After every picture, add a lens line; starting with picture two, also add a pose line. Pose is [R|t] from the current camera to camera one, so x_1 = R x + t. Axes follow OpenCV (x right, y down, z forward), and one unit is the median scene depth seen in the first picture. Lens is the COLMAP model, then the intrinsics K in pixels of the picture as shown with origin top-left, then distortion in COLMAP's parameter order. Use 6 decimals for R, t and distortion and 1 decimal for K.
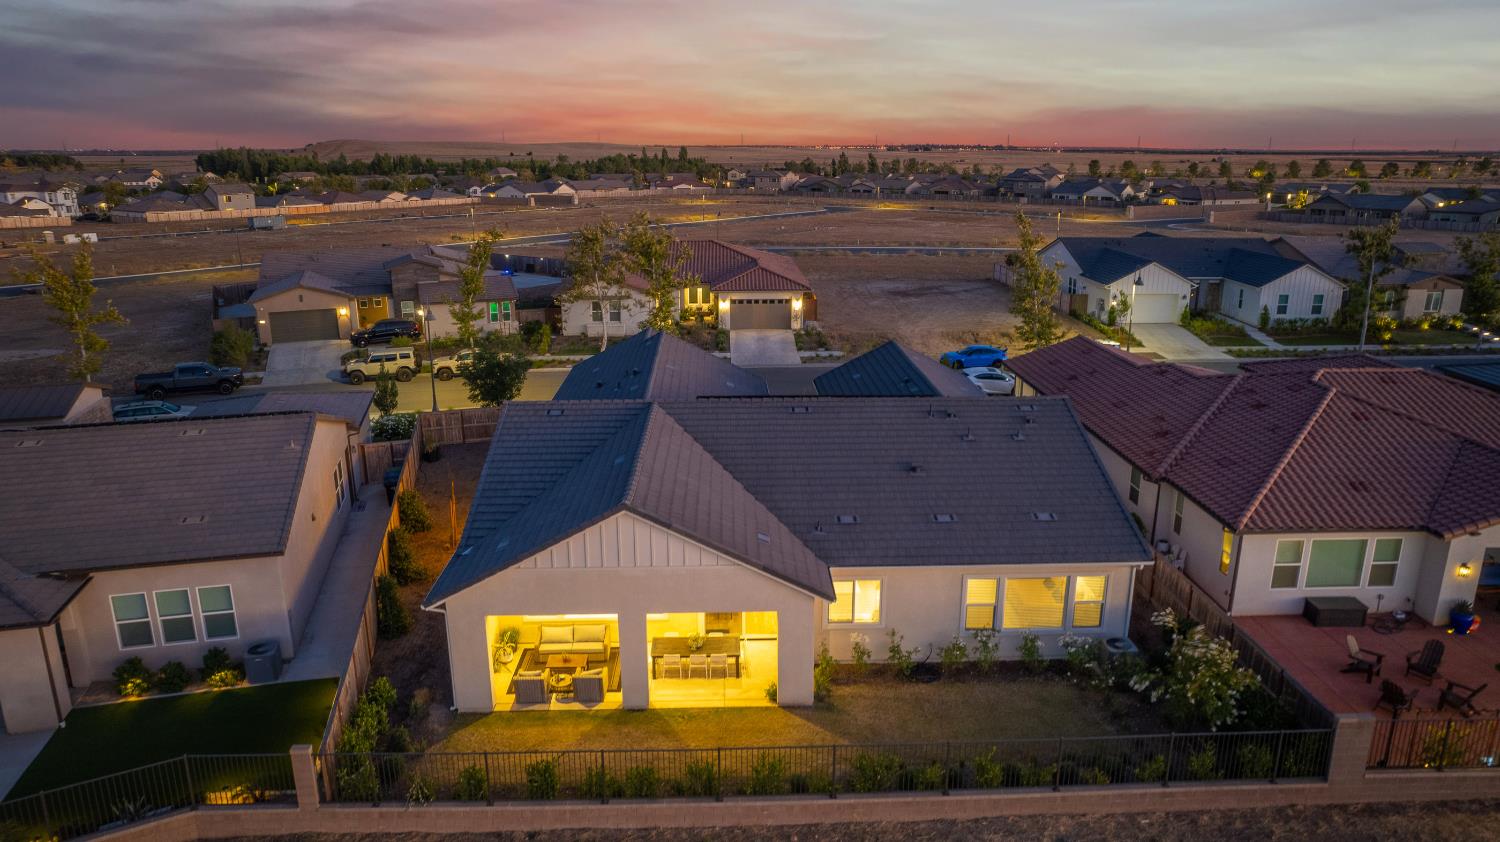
lens RADIAL K [[982.4, 0, 750.0], [0, 982.4, 421.0], [0, 0, 1]] dist [-0.073918, 0.065002]
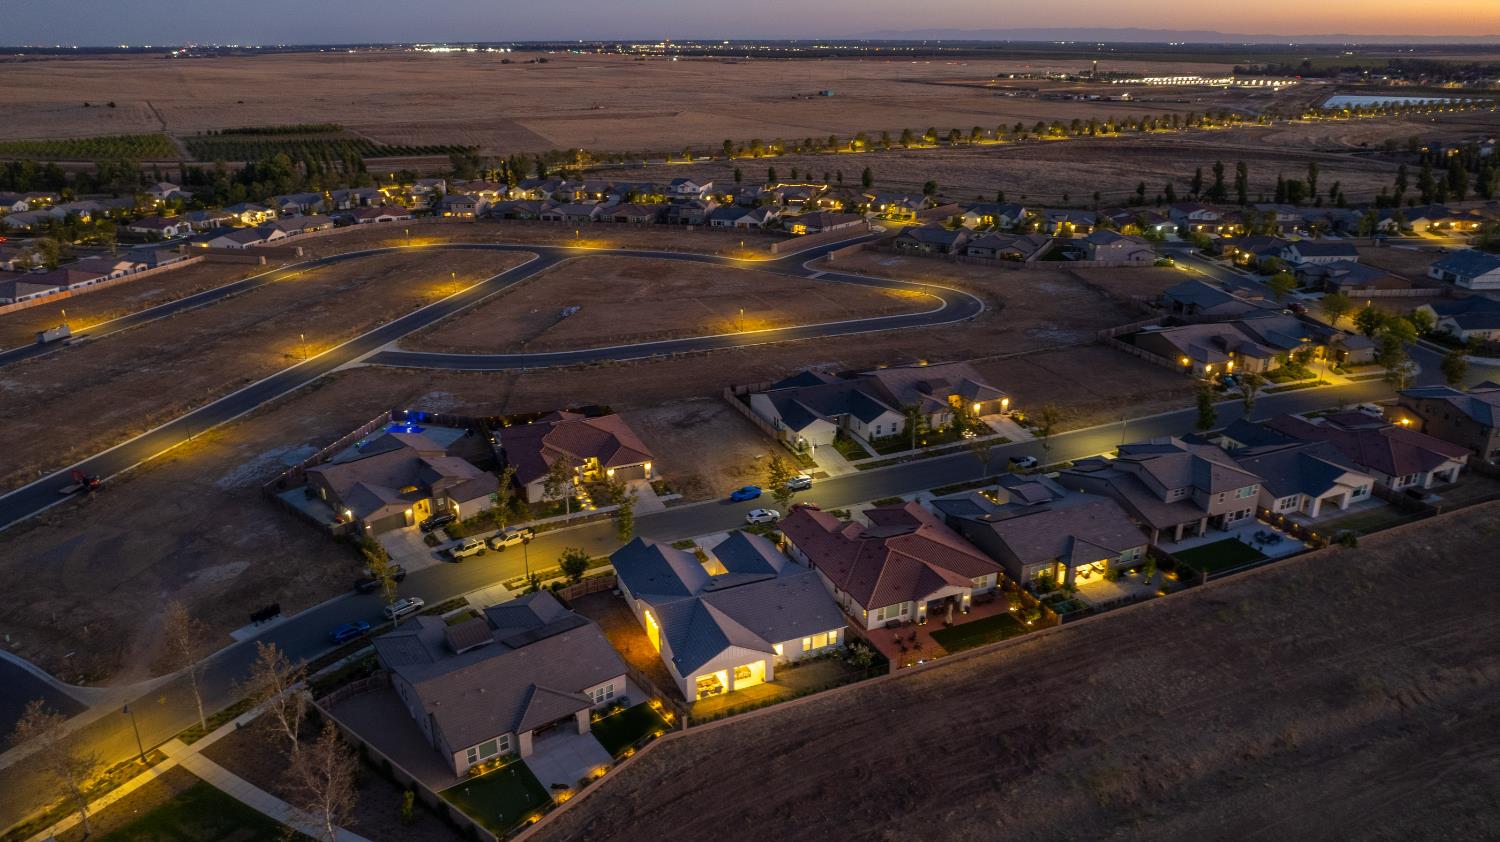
lens RADIAL K [[1022.4, 0, 750.0], [0, 1022.4, 421.0], [0, 0, 1]] dist [-0.062533, 0.047278]
pose [[0.931520, -0.133262, 0.338397, -0.430113], [0.101746, 0.988787, 0.109307, -0.405587], [-0.349169, -0.067391, 0.934633, -0.923164]]
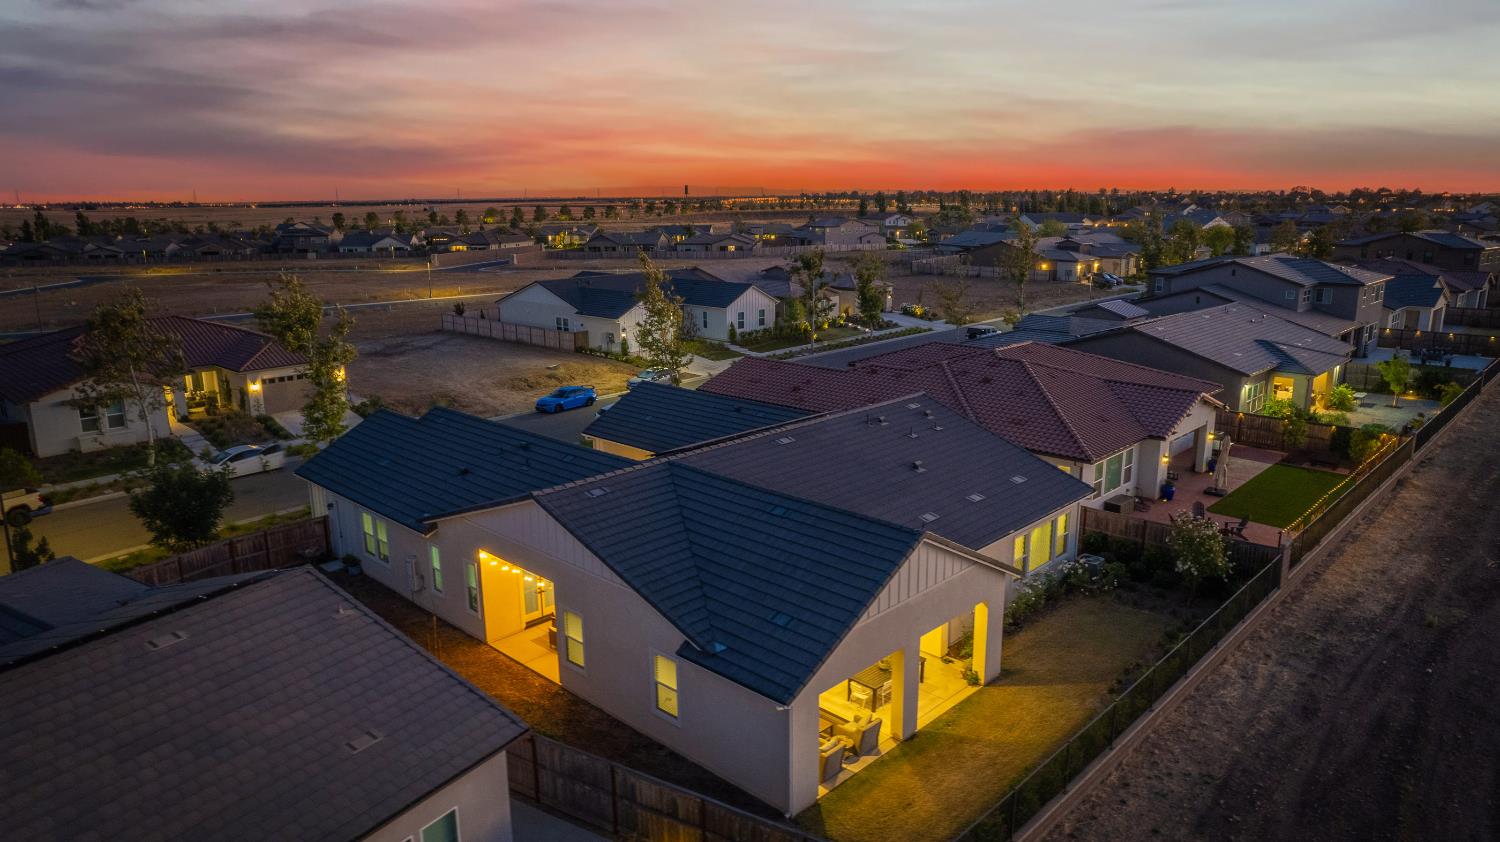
lens RADIAL K [[982.4, 0, 750.0], [0, 982.4, 421.0], [0, 0, 1]] dist [-0.073918, 0.065002]
pose [[0.715946, -0.162373, 0.679012, -0.292555], [0.196966, 0.980047, 0.026681, -0.028720], [-0.669796, 0.114640, 0.733643, 0.112679]]
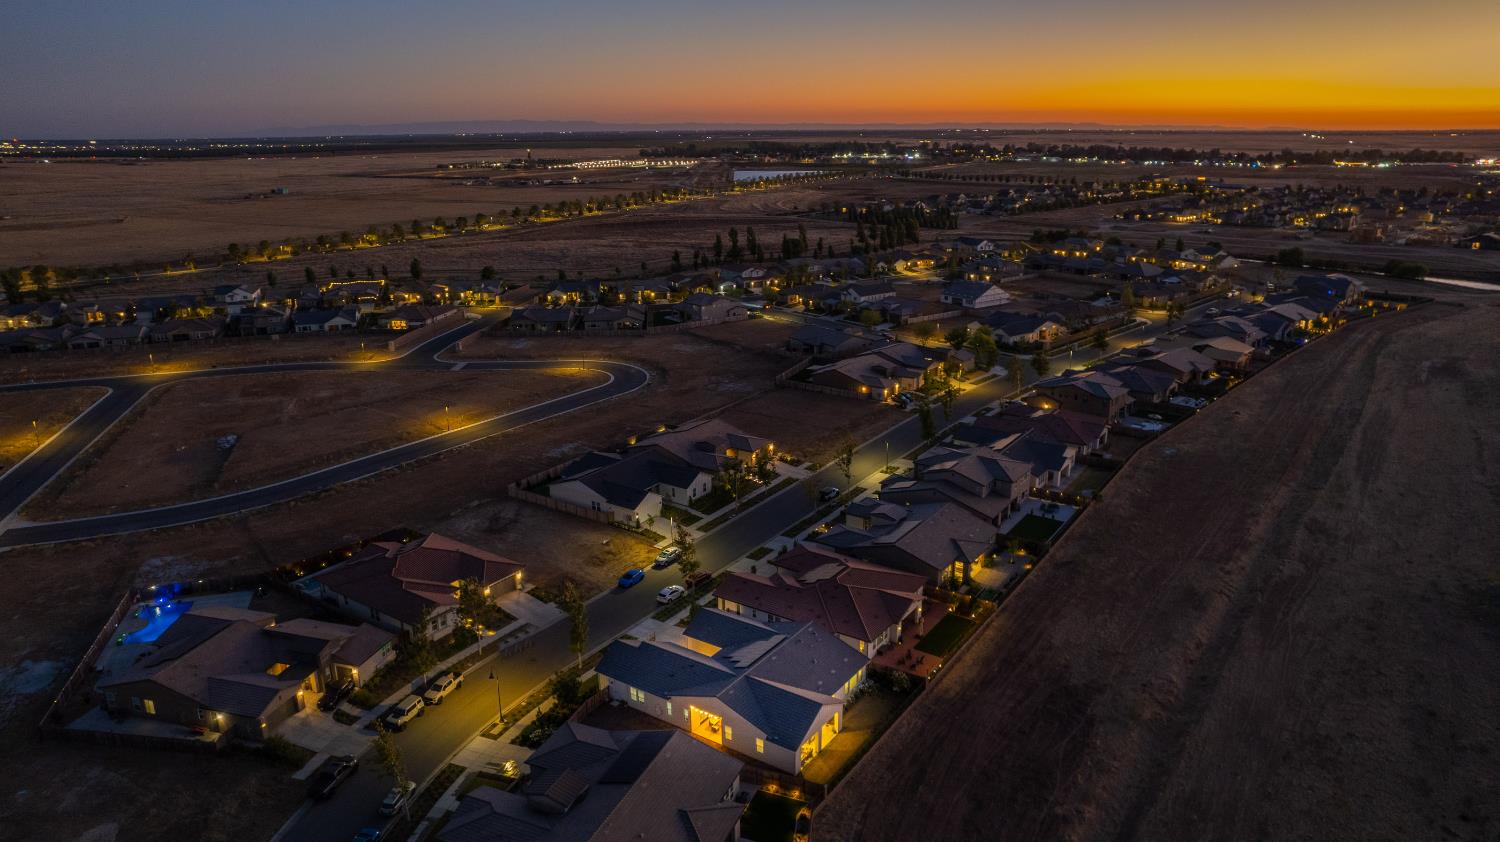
lens RADIAL K [[982.4, 0, 750.0], [0, 982.4, 421.0], [0, 0, 1]] dist [-0.073918, 0.065002]
pose [[0.590174, -0.240115, 0.770740, -1.012028], [0.225001, 0.965834, 0.128605, -0.528181], [-0.775287, 0.097518, 0.624036, -0.461748]]
